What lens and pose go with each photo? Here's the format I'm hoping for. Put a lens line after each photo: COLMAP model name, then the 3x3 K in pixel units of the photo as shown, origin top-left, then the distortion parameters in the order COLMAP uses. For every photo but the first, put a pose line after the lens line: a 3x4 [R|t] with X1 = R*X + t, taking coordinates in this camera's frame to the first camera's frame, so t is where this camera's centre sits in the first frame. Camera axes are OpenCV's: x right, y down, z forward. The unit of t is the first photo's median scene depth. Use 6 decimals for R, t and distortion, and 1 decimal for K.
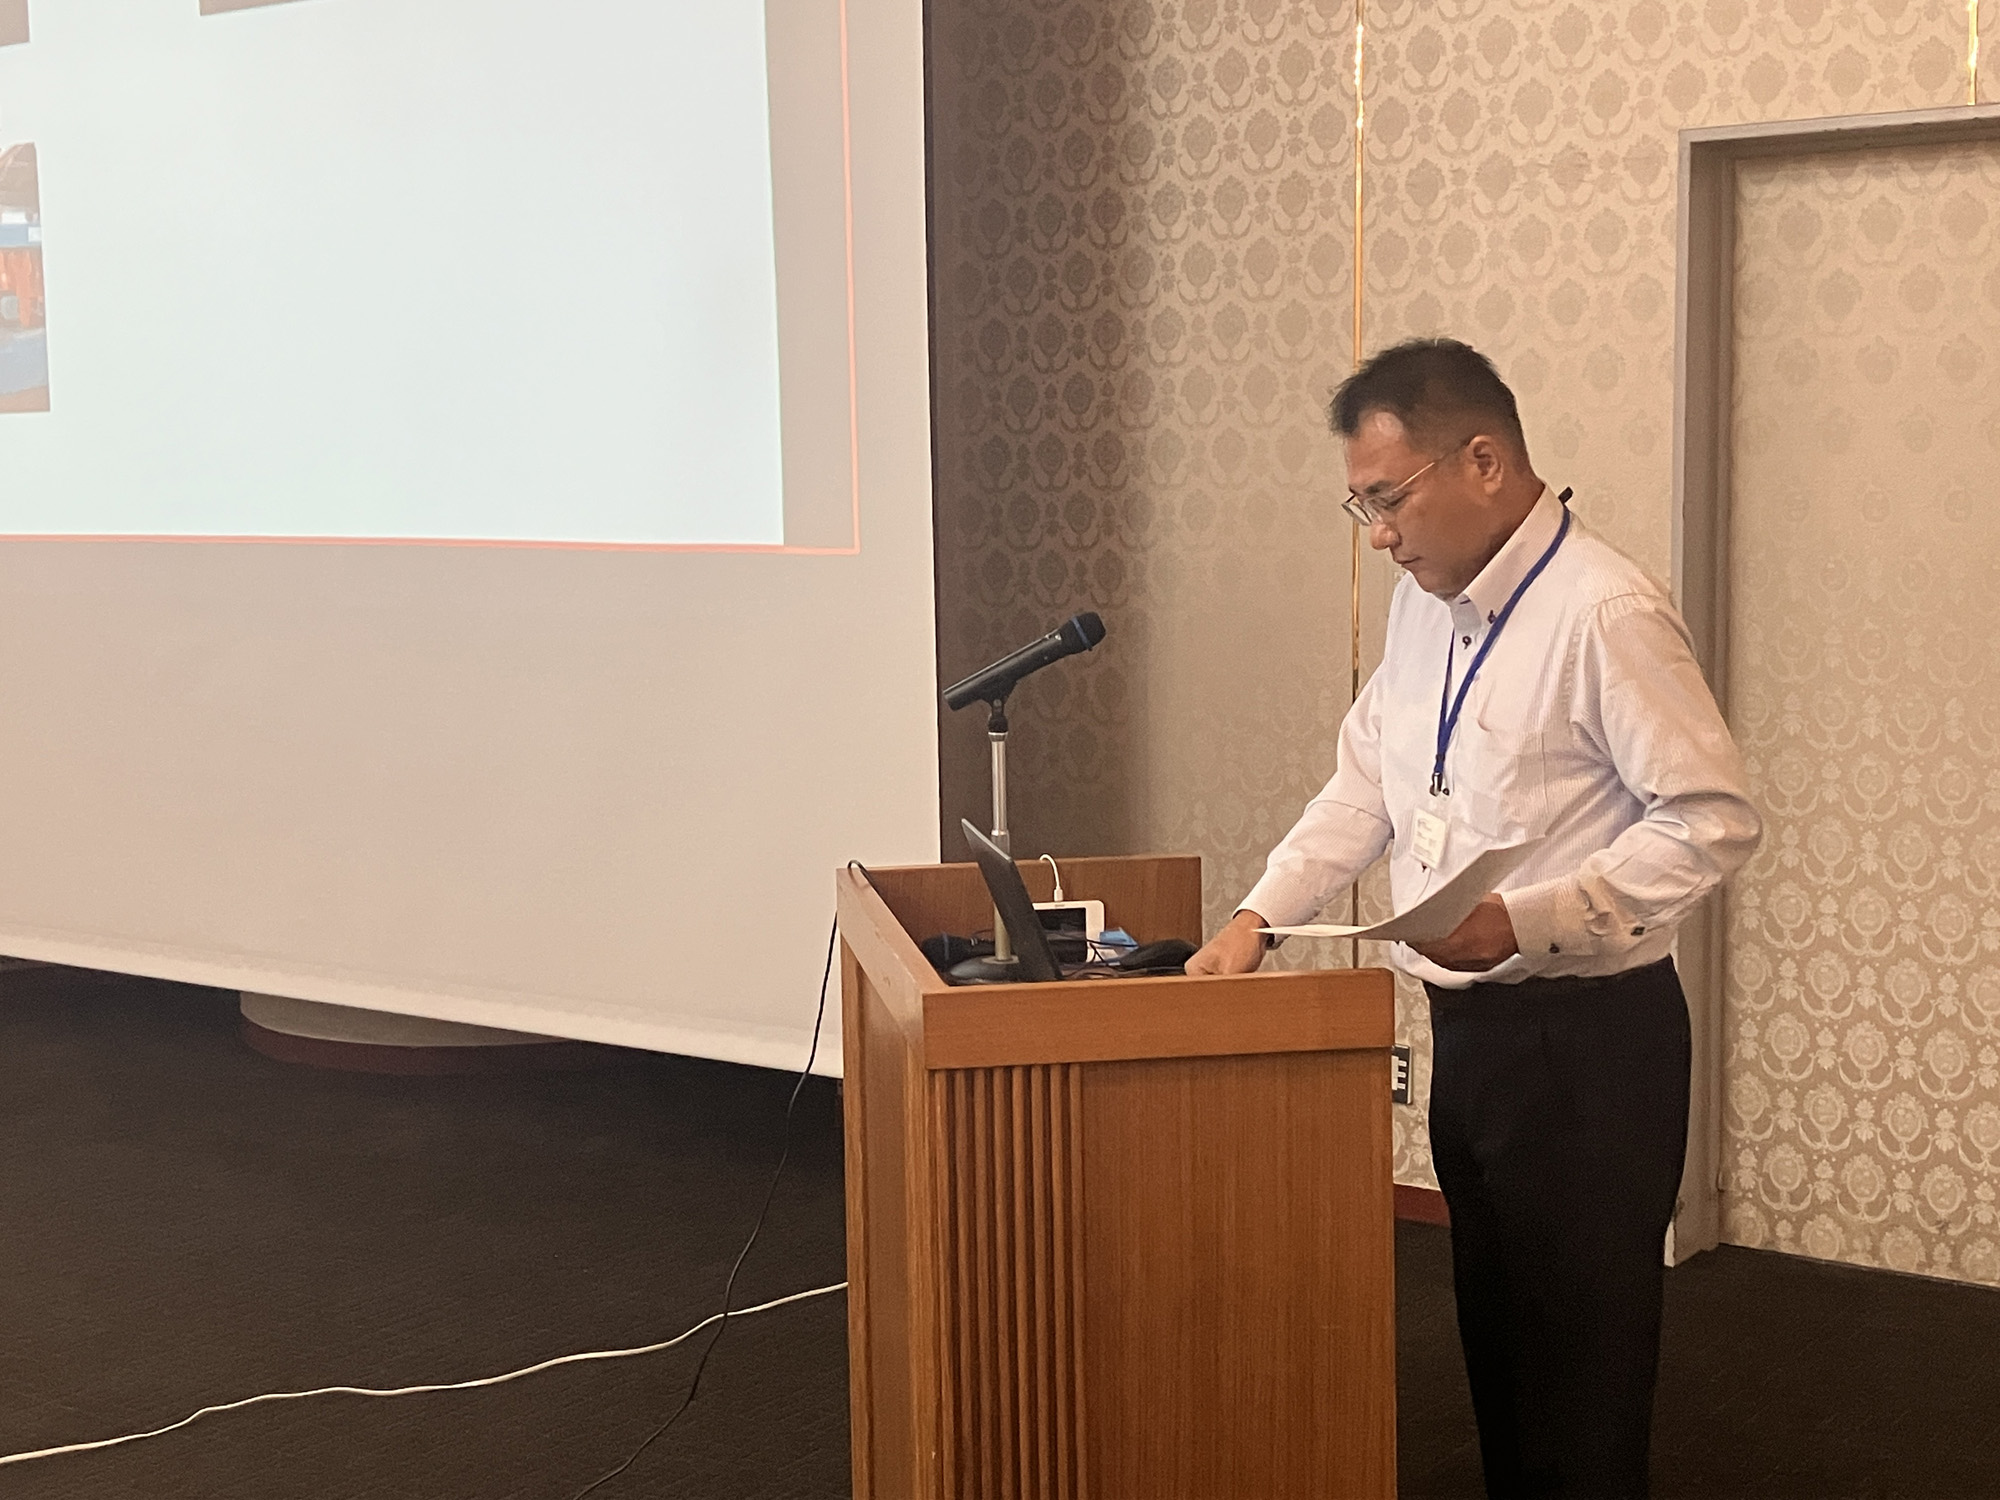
lens RADIAL K [[2558.0, 0, 1044.3], [0, 2558.0, 769.6], [0, 0, 1]] dist [-0.018037, 0.000000]
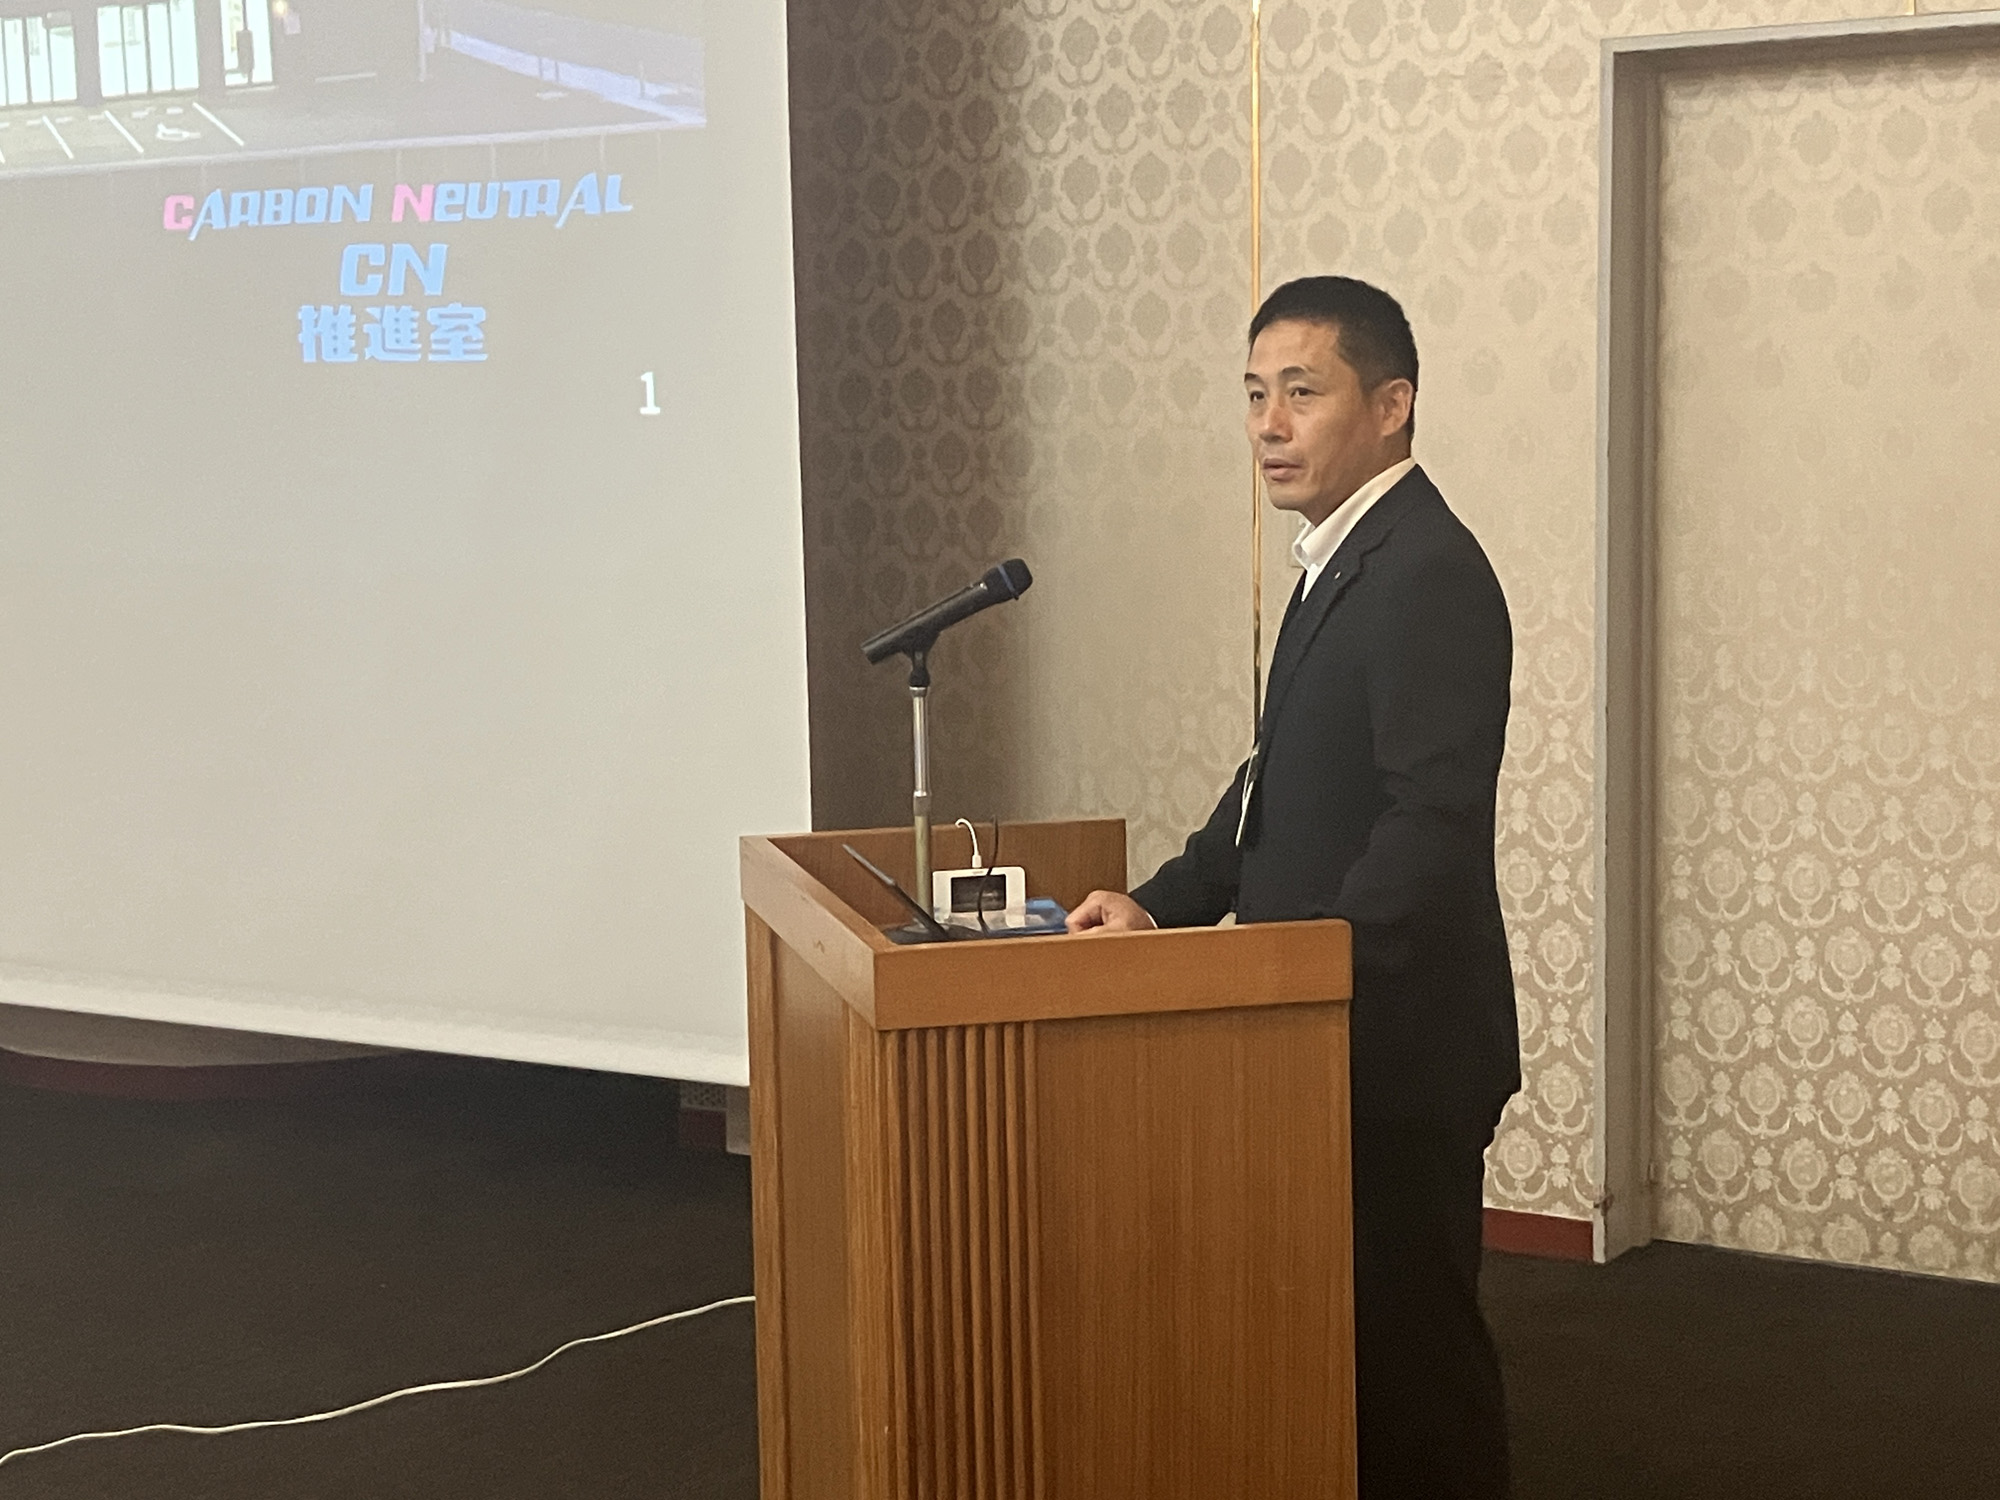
lens RADIAL K [[3272.6, 0, 995.2], [0, 3272.6, 807.6], [0, 0, 1]] dist [0.039169, 0.000000]
pose [[0.996027, -0.011341, 0.088326, -0.078758], [0.010695, 0.999912, 0.007790, 0.016898], [-0.088407, -0.006815, 0.996061, -0.170069]]
